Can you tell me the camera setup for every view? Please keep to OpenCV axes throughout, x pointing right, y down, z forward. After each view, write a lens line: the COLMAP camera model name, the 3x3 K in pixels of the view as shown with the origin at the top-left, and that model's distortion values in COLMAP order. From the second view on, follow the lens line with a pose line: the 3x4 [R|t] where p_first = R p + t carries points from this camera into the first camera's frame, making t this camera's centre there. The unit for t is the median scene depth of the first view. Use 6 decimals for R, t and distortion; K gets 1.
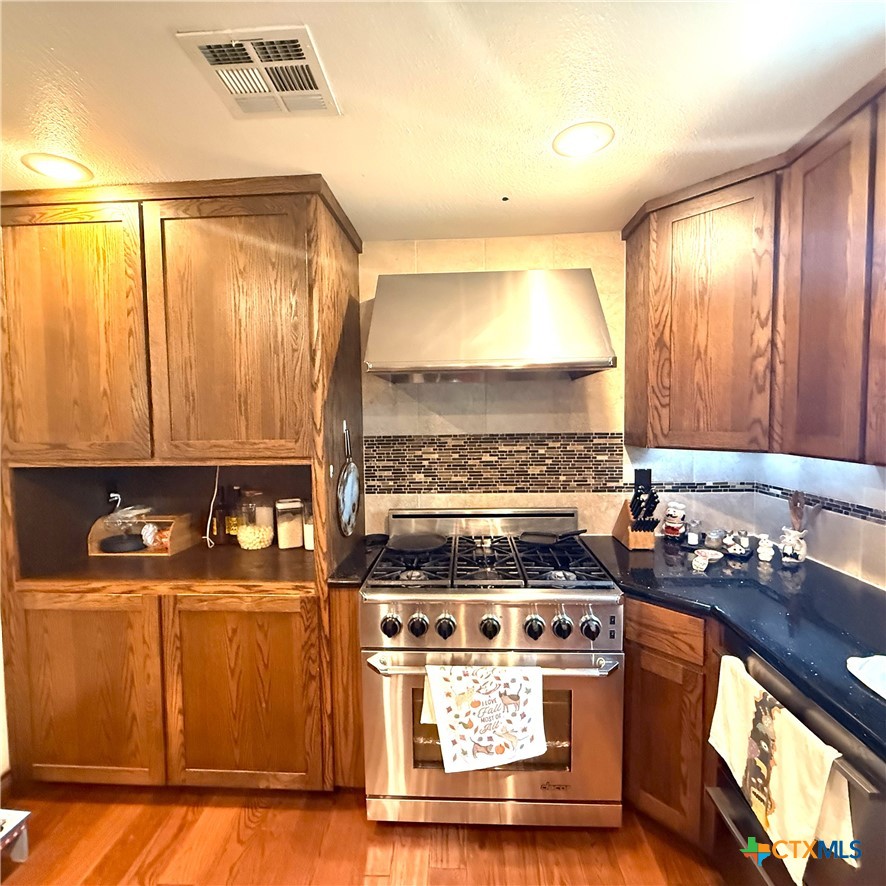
lens RADIAL K [[471.3, 0, 438.9], [0, 471.3, 445.4], [0, 0, 1]] dist [0.003224, 0.001606]
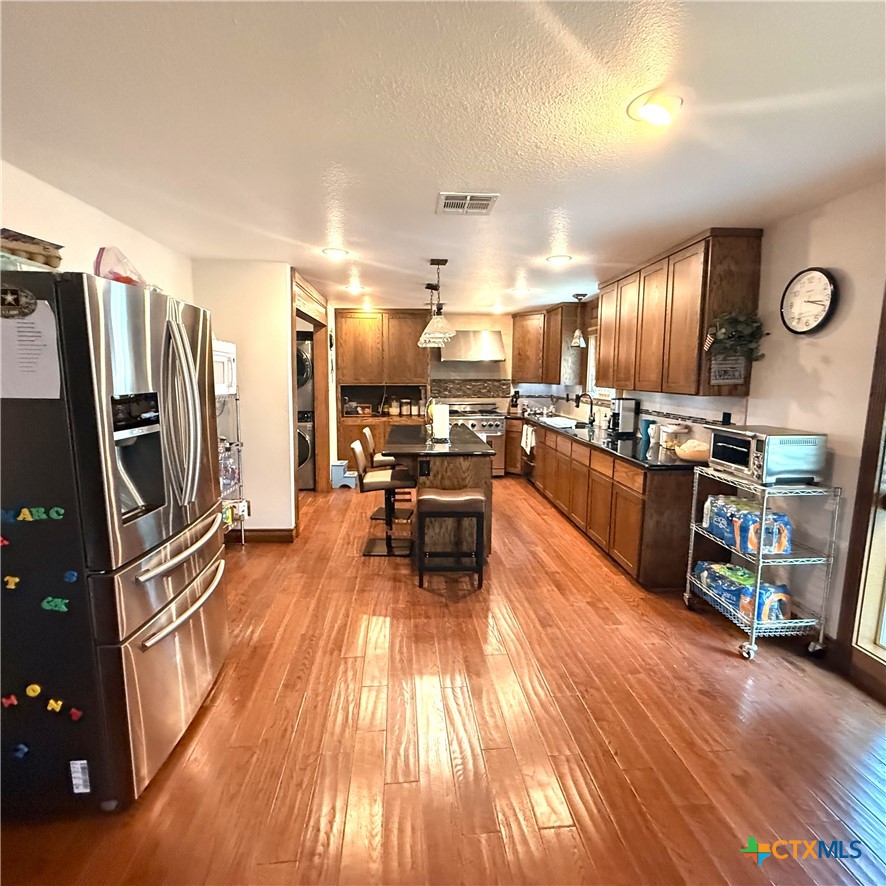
lens RADIAL K [[471.3, 0, 444.3], [0, 471.3, 440.6], [0, 0, 1]] dist [0.003224, 0.001606]
pose [[0.989836, -0.002396, 0.142193, -0.530430], [-0.008778, 0.996922, 0.077901, 0.149048], [-0.141942, -0.078358, 0.986769, -2.204761]]
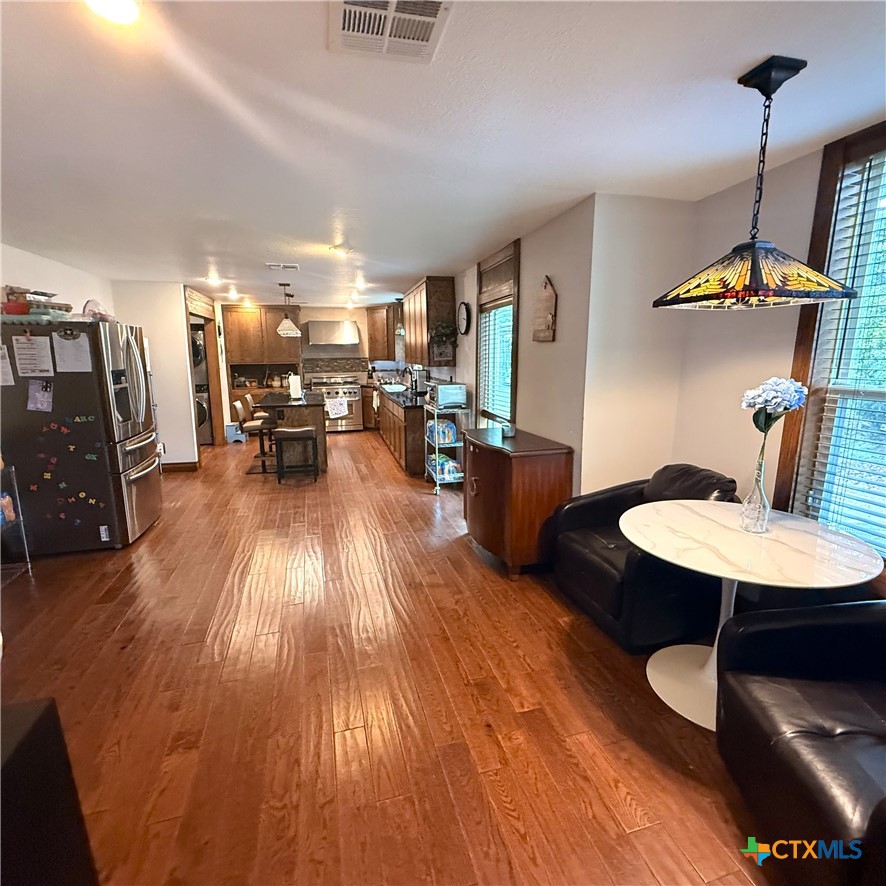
lens RADIAL K [[471.3, 0, 442.3], [0, 471.3, 440.3], [0, 0, 1]] dist [0.003224, 0.001606]
pose [[0.949351, -0.053061, 0.309704, -0.334841], [0.014314, 0.991919, 0.126066, 0.192379], [-0.313890, -0.115248, 0.942439, -3.387347]]
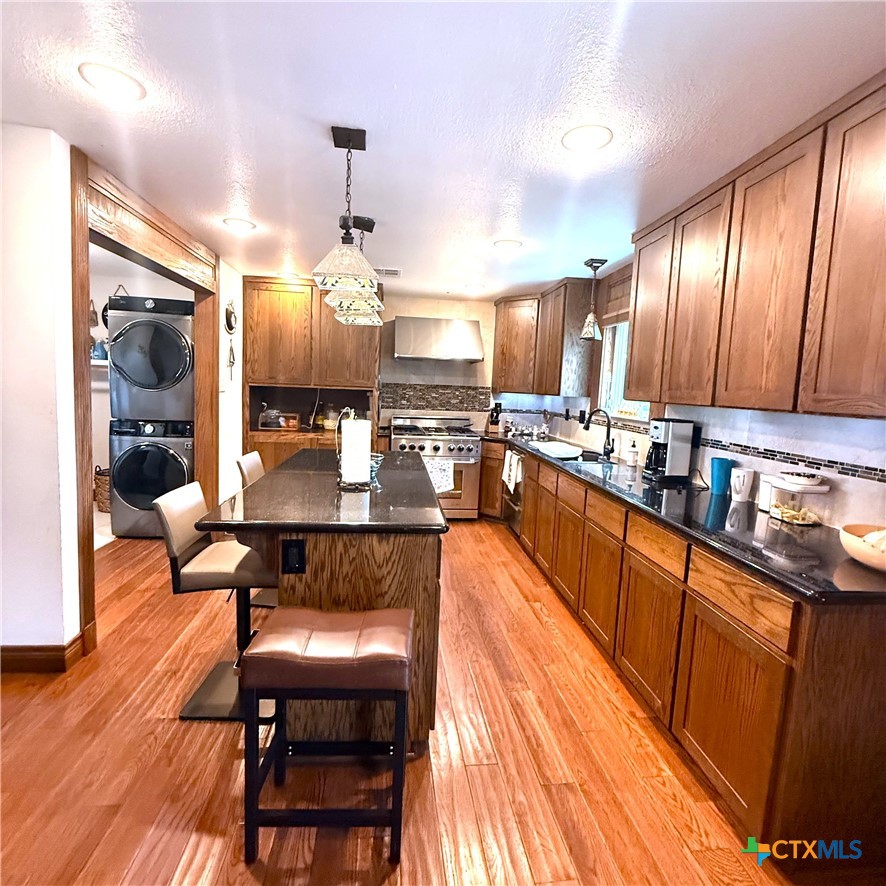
lens RADIAL K [[471.3, 0, 445.8], [0, 471.3, 440.4], [0, 0, 1]] dist [0.003224, 0.001606]
pose [[0.982493, 0.033479, 0.183268, -0.274278], [-0.043560, 0.997735, 0.051258, 0.136158], [-0.181137, -0.058344, 0.981726, -1.381076]]
